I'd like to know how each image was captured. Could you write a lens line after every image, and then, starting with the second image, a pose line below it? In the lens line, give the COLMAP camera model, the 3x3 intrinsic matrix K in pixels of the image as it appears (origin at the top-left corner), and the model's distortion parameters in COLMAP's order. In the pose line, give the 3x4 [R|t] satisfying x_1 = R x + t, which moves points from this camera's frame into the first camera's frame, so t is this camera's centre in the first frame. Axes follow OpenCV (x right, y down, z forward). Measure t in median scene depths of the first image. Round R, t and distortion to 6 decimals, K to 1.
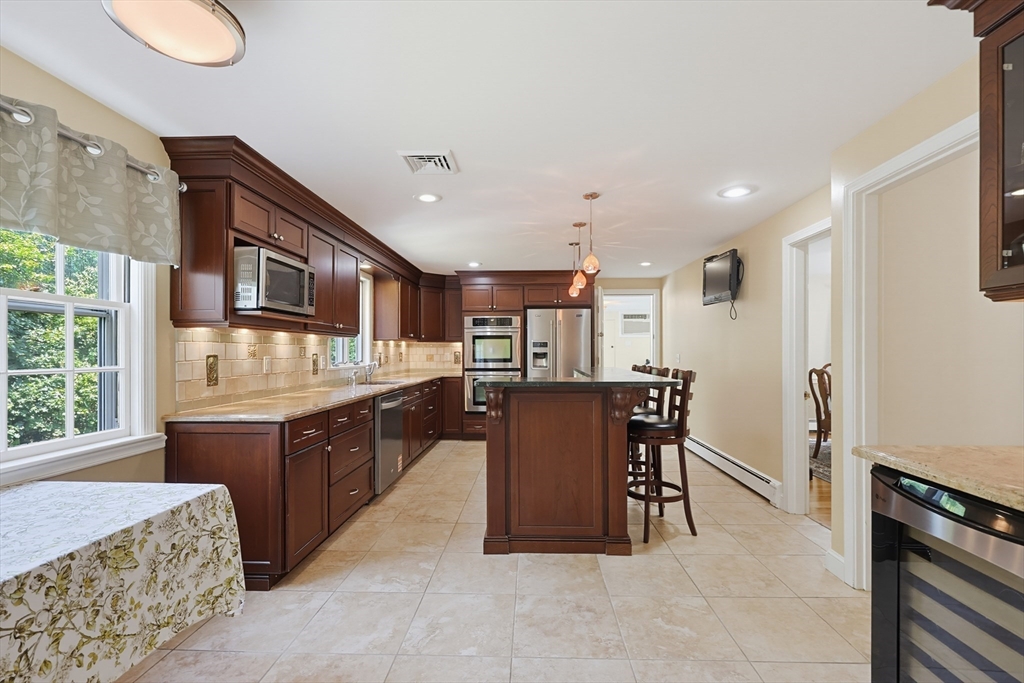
lens RADIAL K [[447.6, 0, 518.5], [0, 447.6, 341.3], [0, 0, 1]] dist [-0.004444, -0.000126]
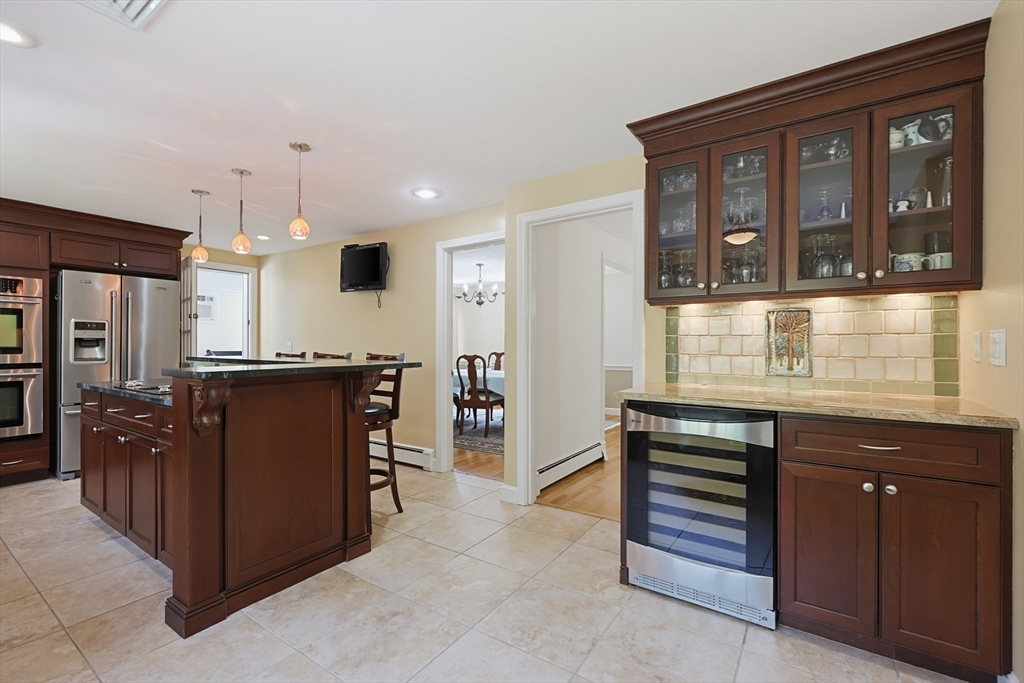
lens RADIAL K [[447.6, 0, 518.5], [0, 447.6, 341.3], [0, 0, 1]] dist [-0.004444, -0.000126]
pose [[0.516888, 0.007355, 0.856021, -0.316761], [-0.022644, 0.999731, 0.005084, 0.020591], [-0.855754, -0.022012, 0.516915, 0.206096]]
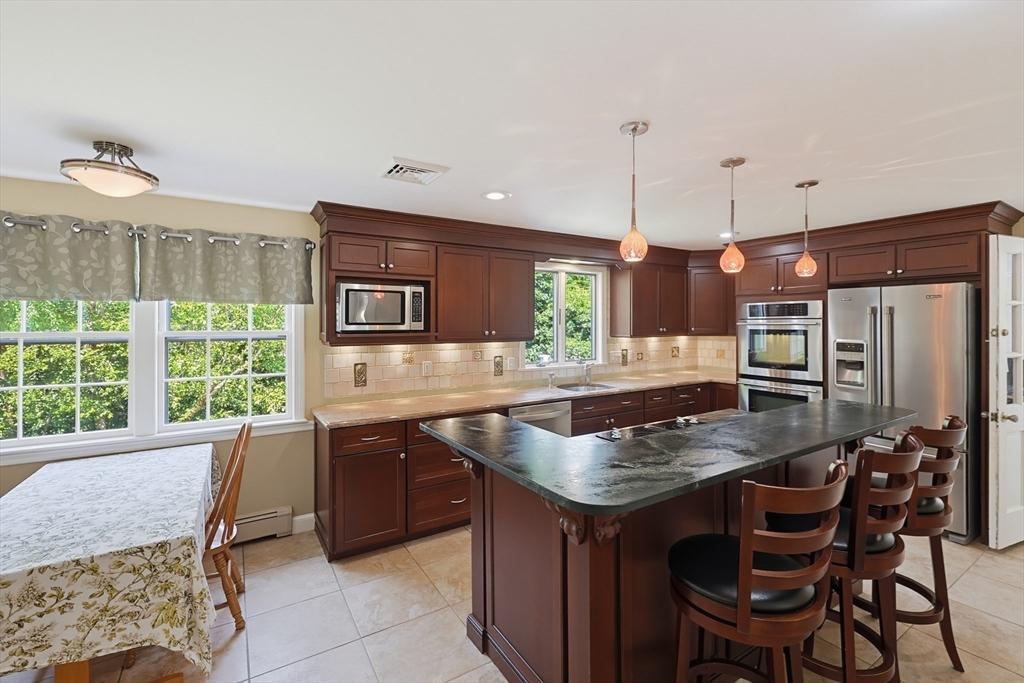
lens RADIAL K [[447.9, 0, 513.1], [0, 447.9, 313.0], [0, 0, 1]] dist [-0.011202, -0.000075]
pose [[0.561397, -0.014491, -0.827420, 0.495167], [0.019491, 0.999801, -0.004286, -0.076732], [0.827317, -0.013721, 0.561568, 0.481509]]
